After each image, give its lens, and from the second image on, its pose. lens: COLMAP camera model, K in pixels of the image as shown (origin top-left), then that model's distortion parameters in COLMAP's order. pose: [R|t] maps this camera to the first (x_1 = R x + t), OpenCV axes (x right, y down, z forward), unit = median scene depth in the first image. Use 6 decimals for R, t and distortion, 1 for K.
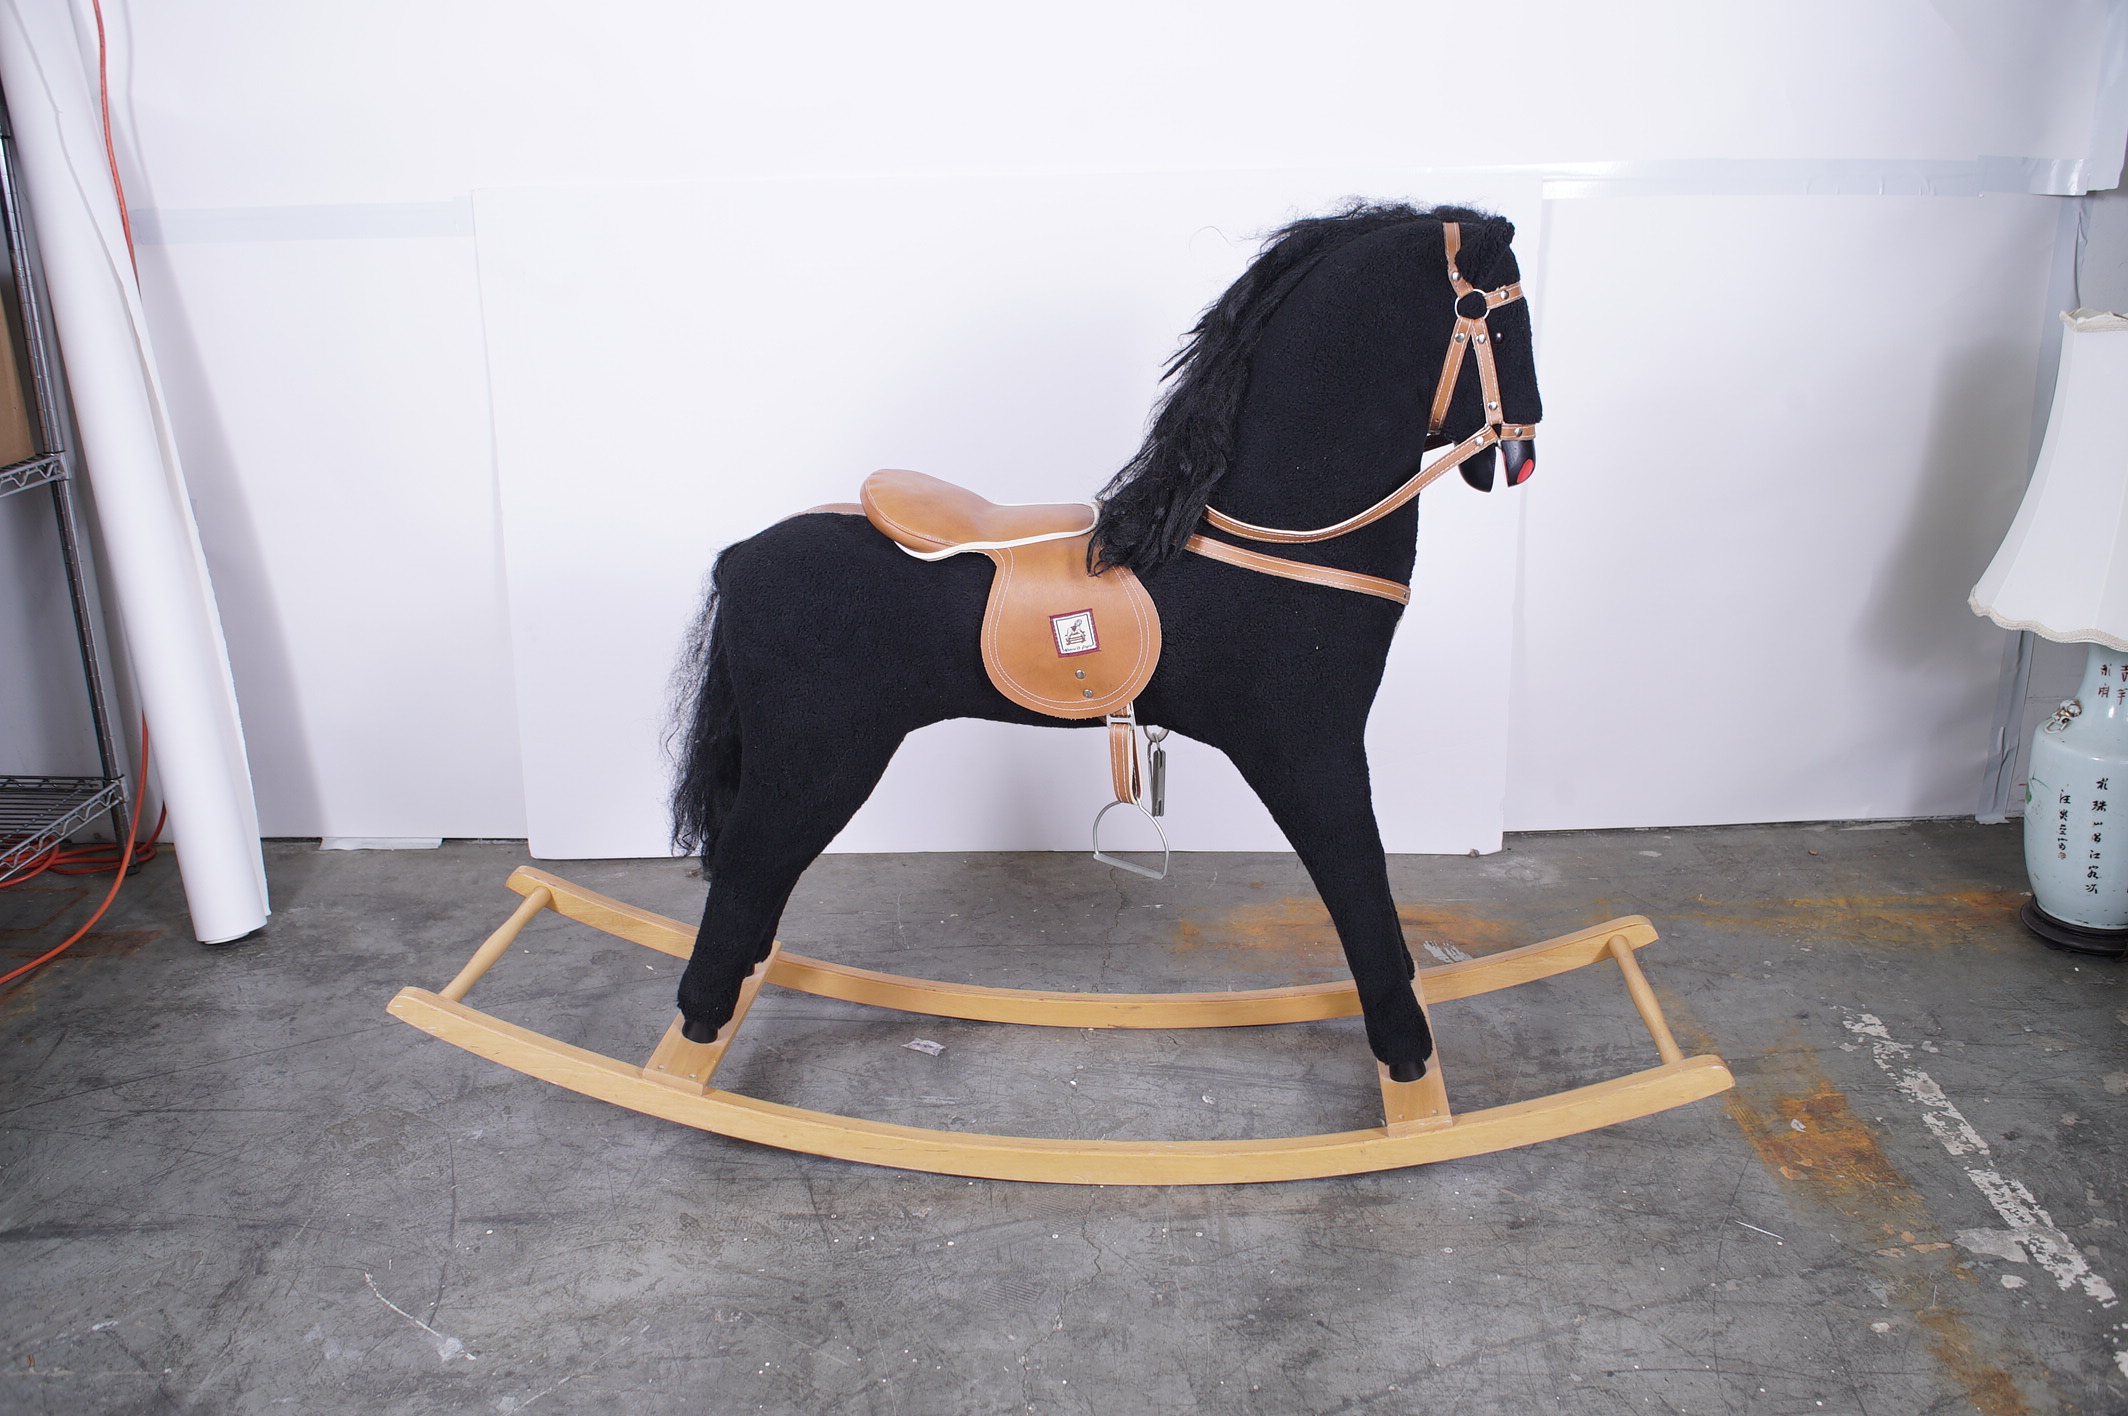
lens RADIAL K [[1753.2, 0, 1070.3], [0, 1753.2, 719.7], [0, 0, 1]] dist [-0.123748, 0.095910]
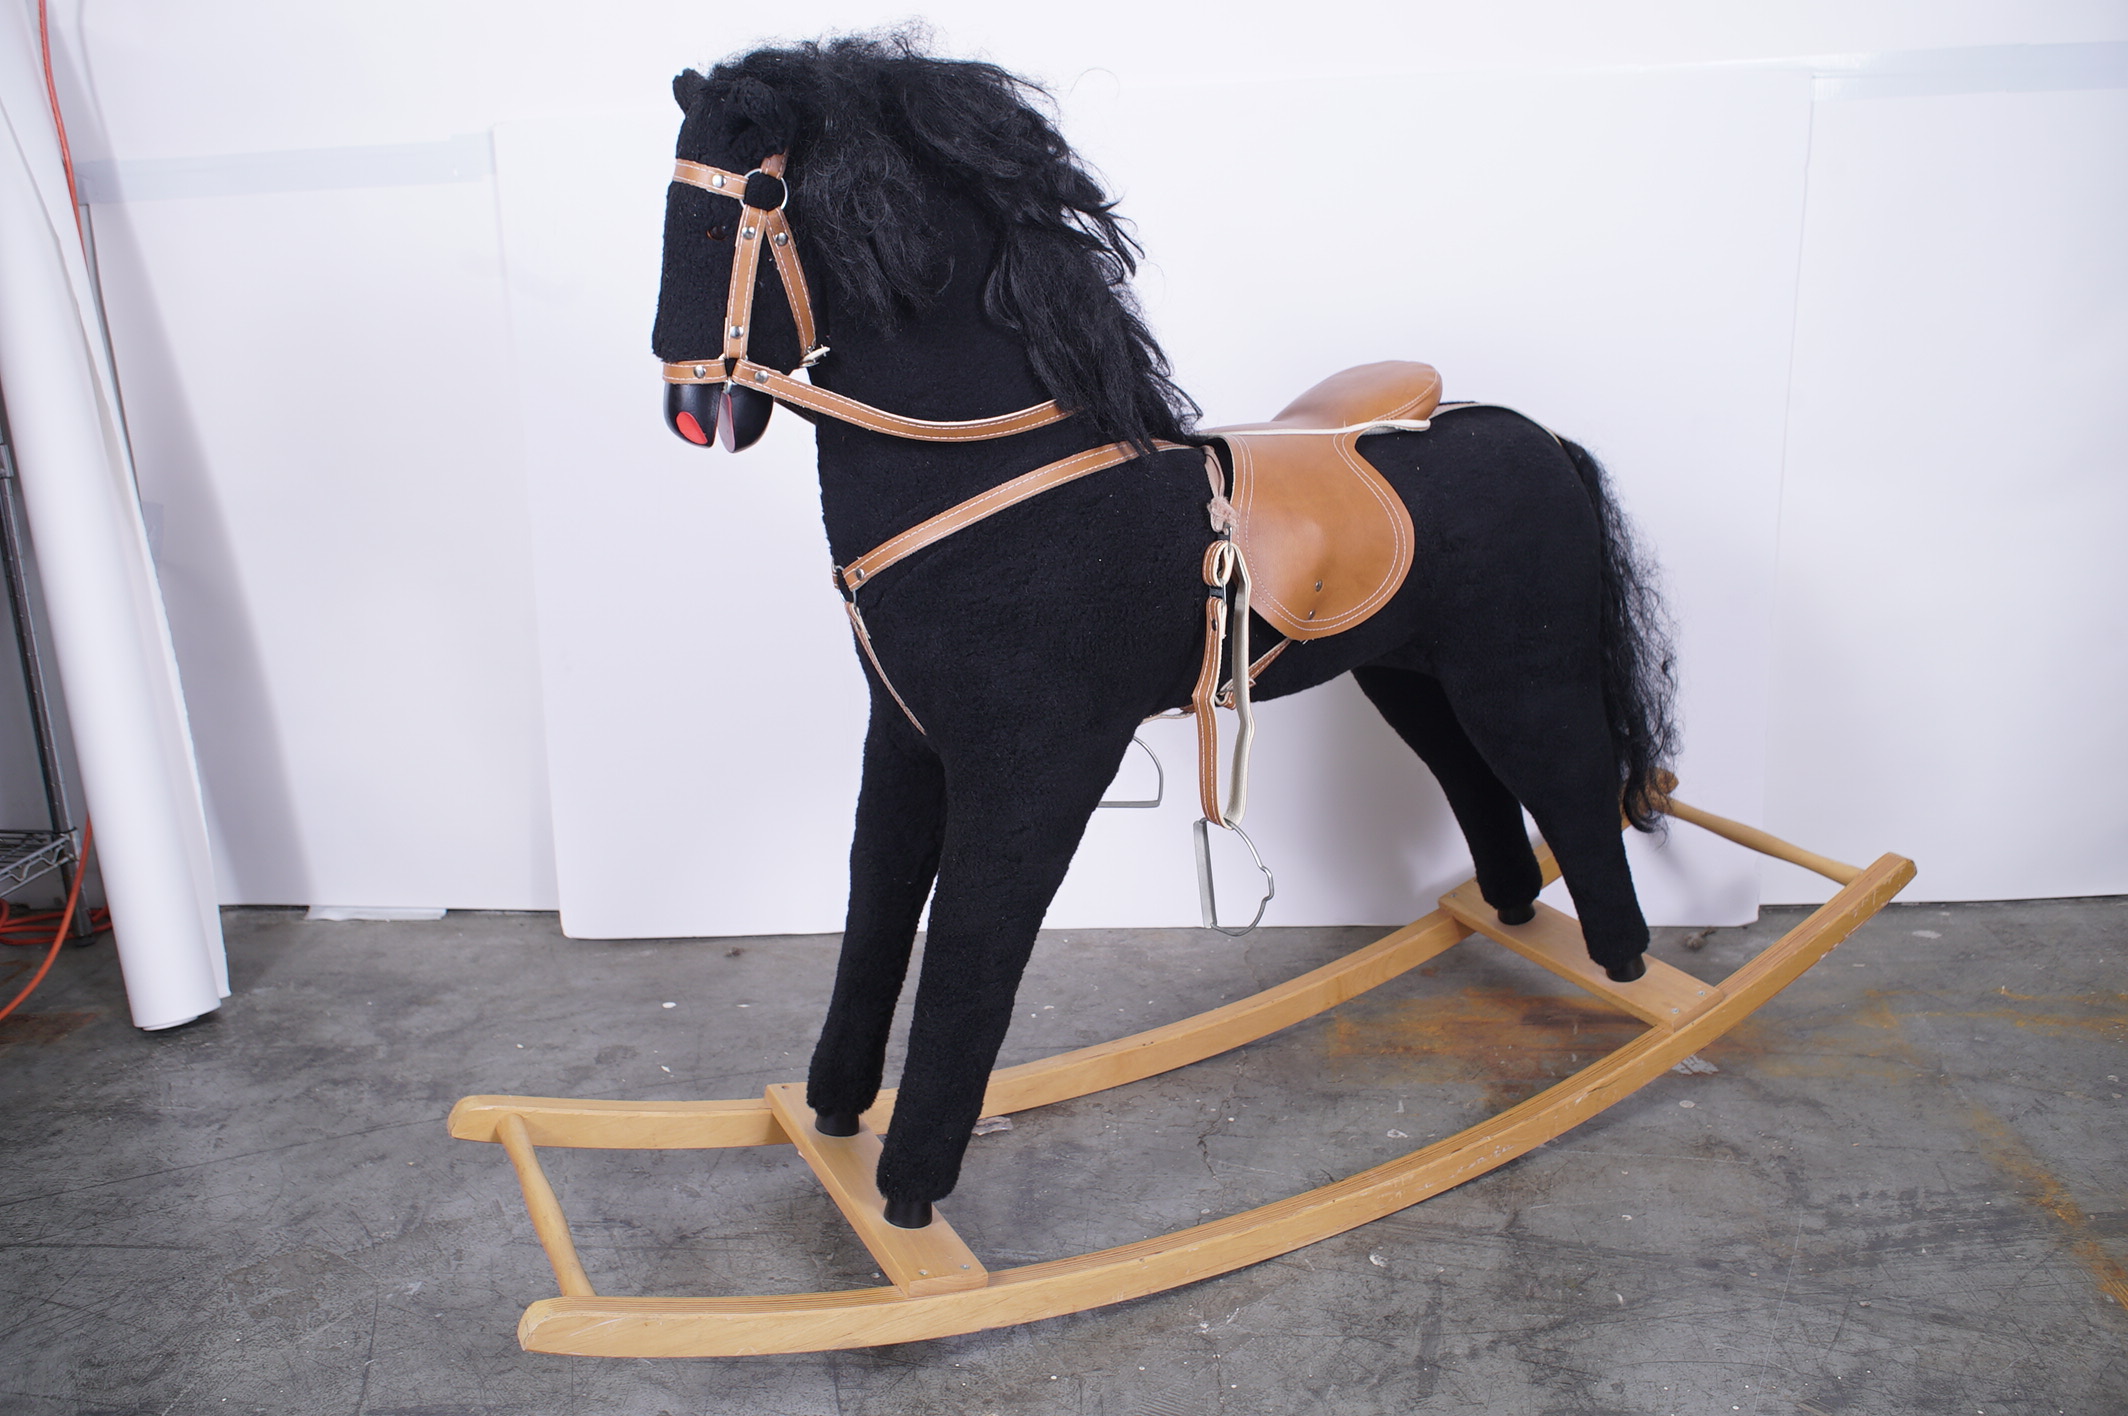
lens RADIAL K [[1755.9, 0, 1069.7], [0, 1755.9, 718.1], [0, 0, 1]] dist [-0.124615, 0.095556]
pose [[0.997205, -0.001488, -0.074706, 0.003538], [-0.002244, 0.998754, -0.049849, 0.023661], [0.074687, 0.049878, 0.995959, 0.237600]]
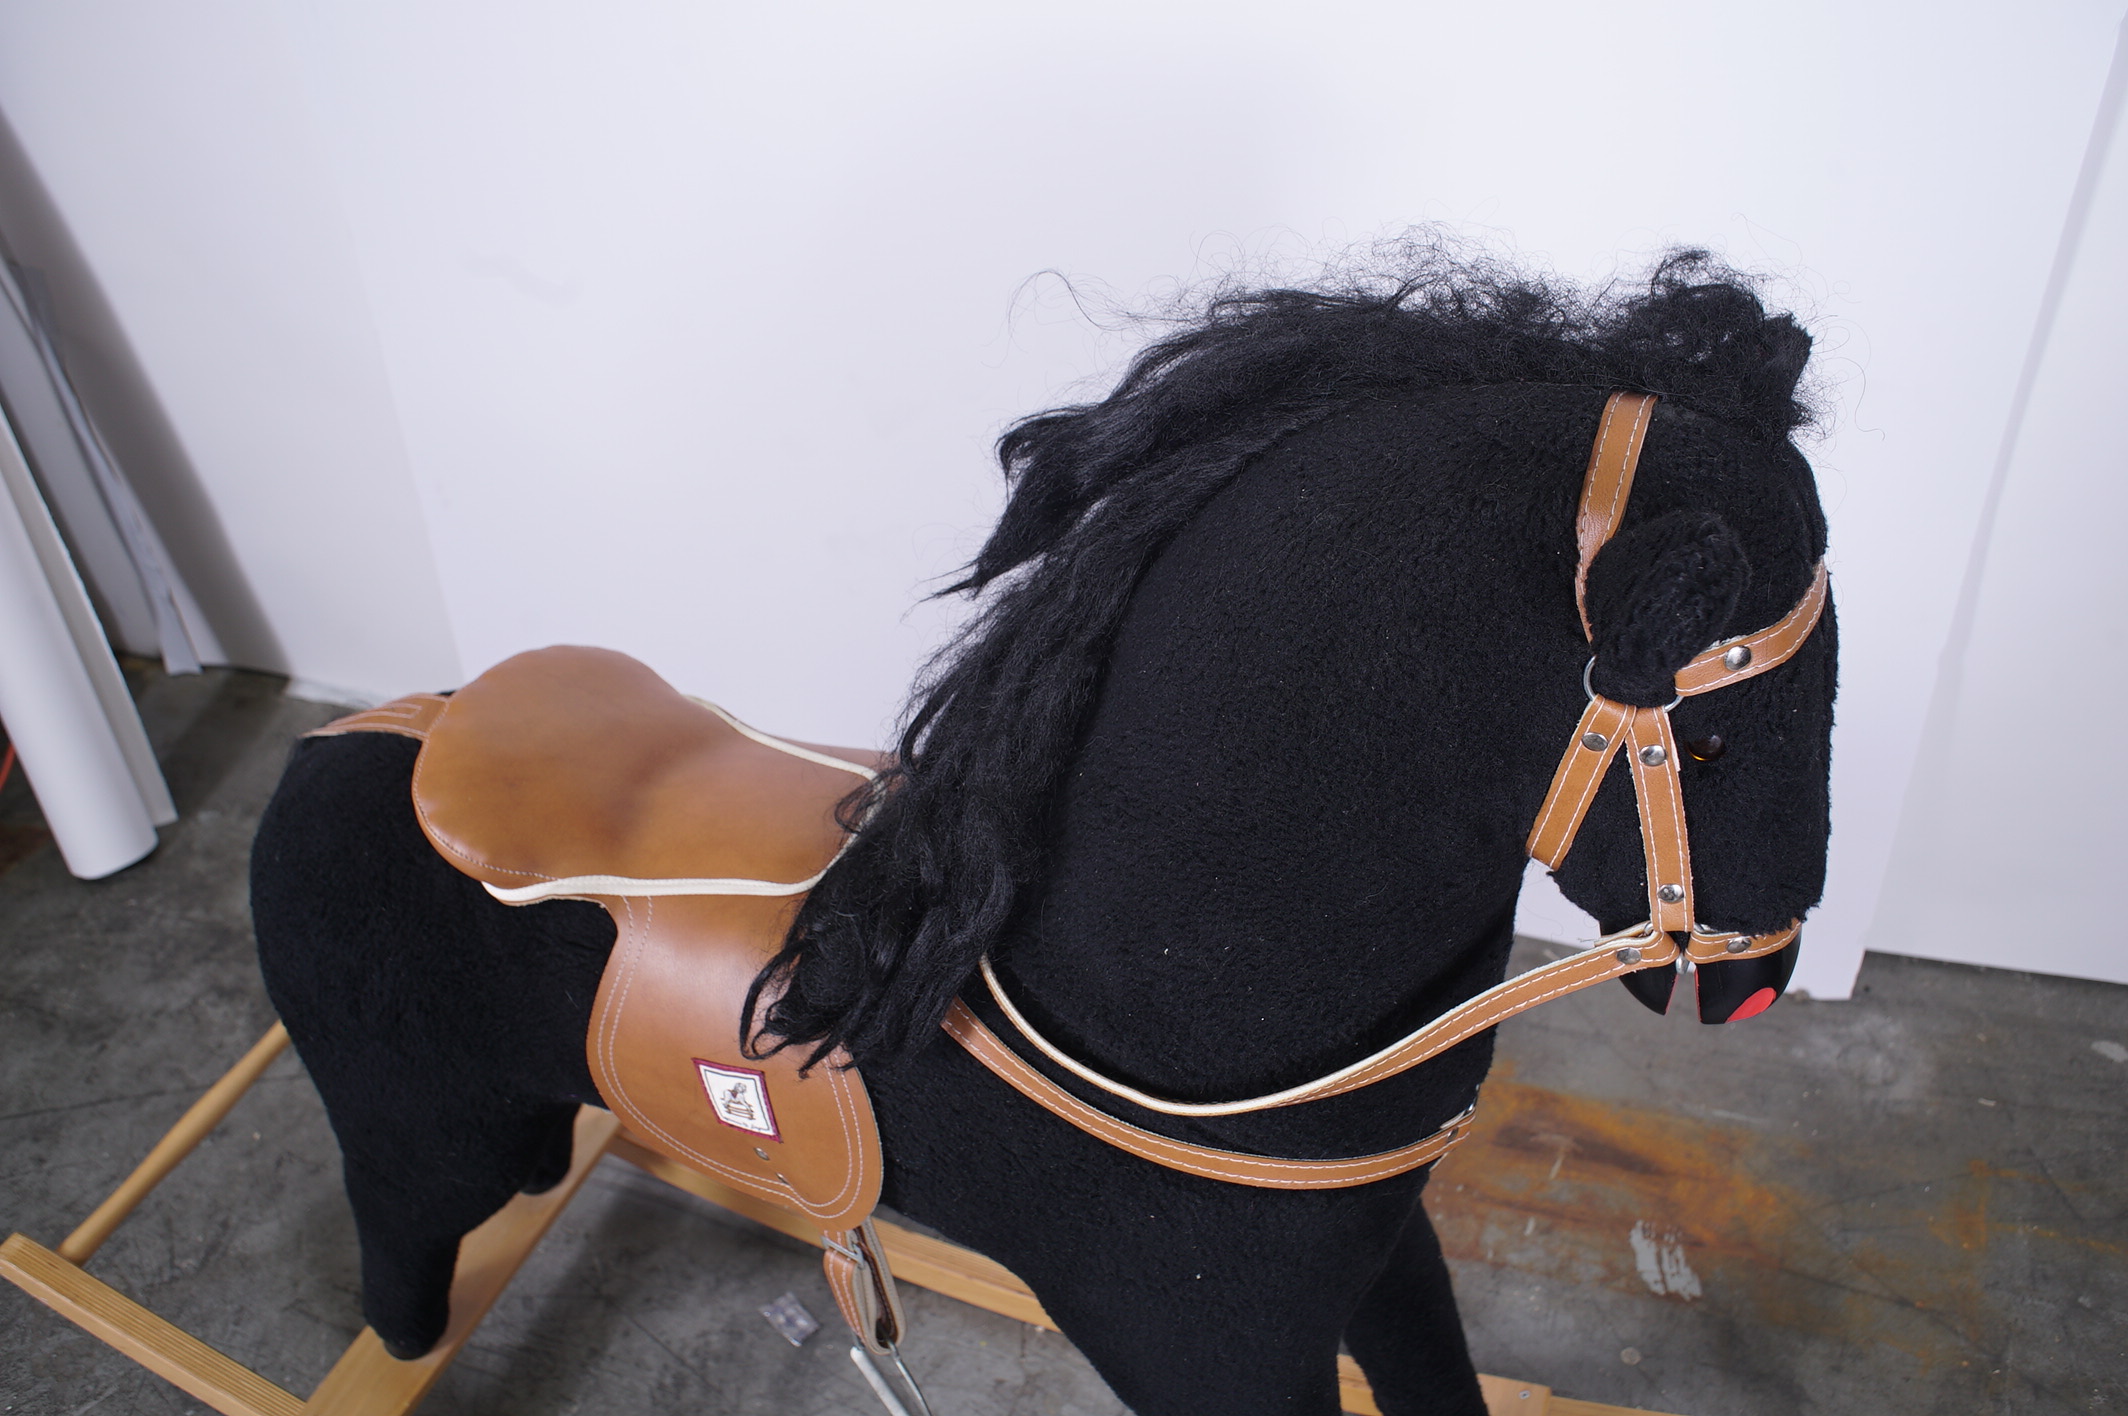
lens RADIAL K [[1755.9, 0, 1069.7], [0, 1755.9, 718.1], [0, 0, 1]] dist [-0.124615, 0.095556]
pose [[0.949921, 0.144003, -0.277333, 0.179315], [-0.036633, 0.932689, 0.358816, -0.285884], [0.310336, -0.330687, 0.891256, 0.523104]]
